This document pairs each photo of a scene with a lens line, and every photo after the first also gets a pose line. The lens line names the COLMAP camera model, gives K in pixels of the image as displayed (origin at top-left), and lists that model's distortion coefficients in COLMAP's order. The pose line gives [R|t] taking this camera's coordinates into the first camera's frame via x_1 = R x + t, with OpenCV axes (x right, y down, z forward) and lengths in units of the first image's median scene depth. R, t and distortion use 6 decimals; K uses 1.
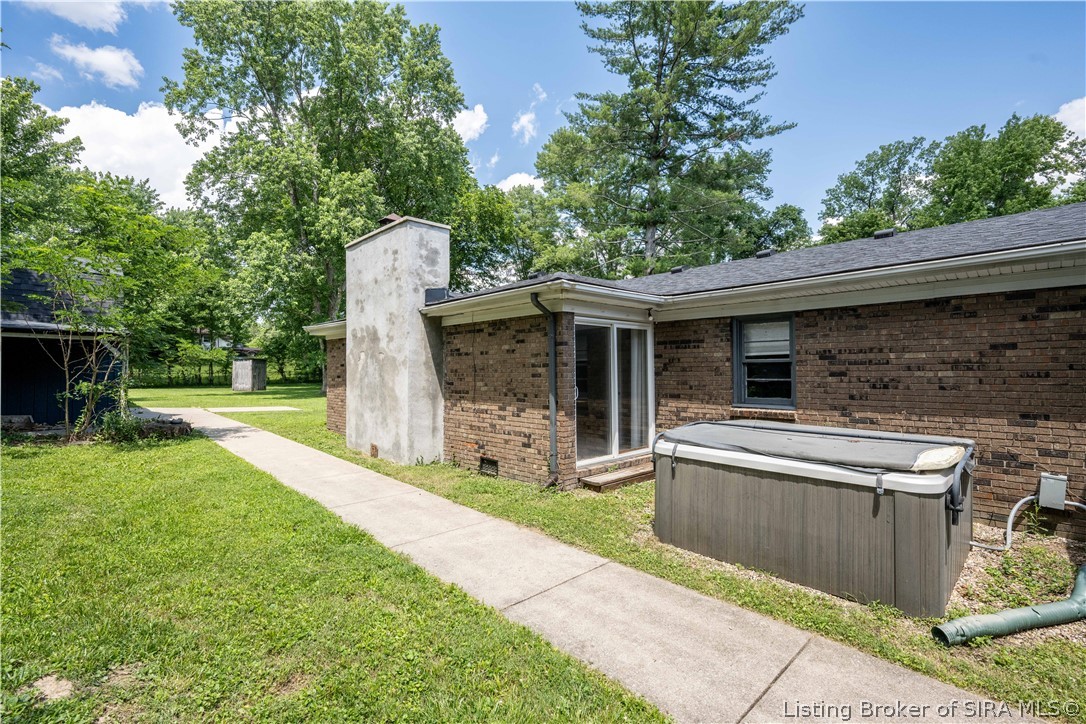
lens RADIAL K [[490.0, 0, 540.6], [0, 490.0, 364.3], [0, 0, 1]] dist [-0.000372, 0.000716]
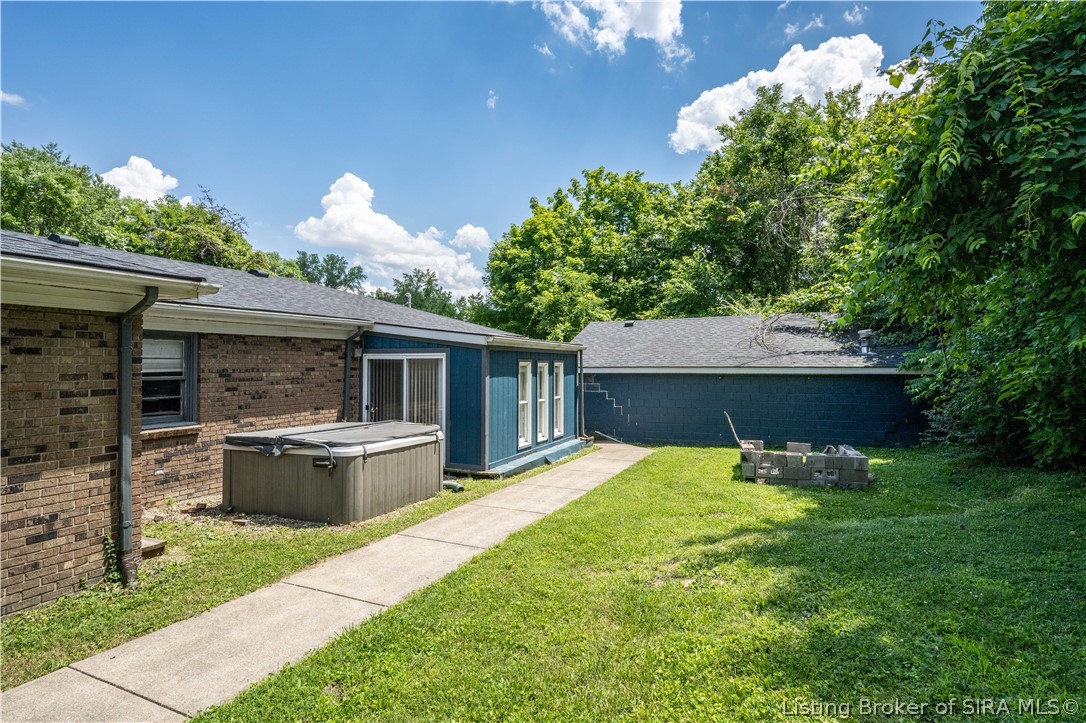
lens RADIAL K [[577.7, 0, 541.8], [0, 577.7, 362.7], [0, 0, 1]] dist [0.005305, 0.000069]
pose [[-0.397283, 0.004771, 0.917684, -1.054408], [-0.010681, 0.999895, -0.009822, -0.041474], [-0.917634, -0.013704, -0.397190, 0.904241]]
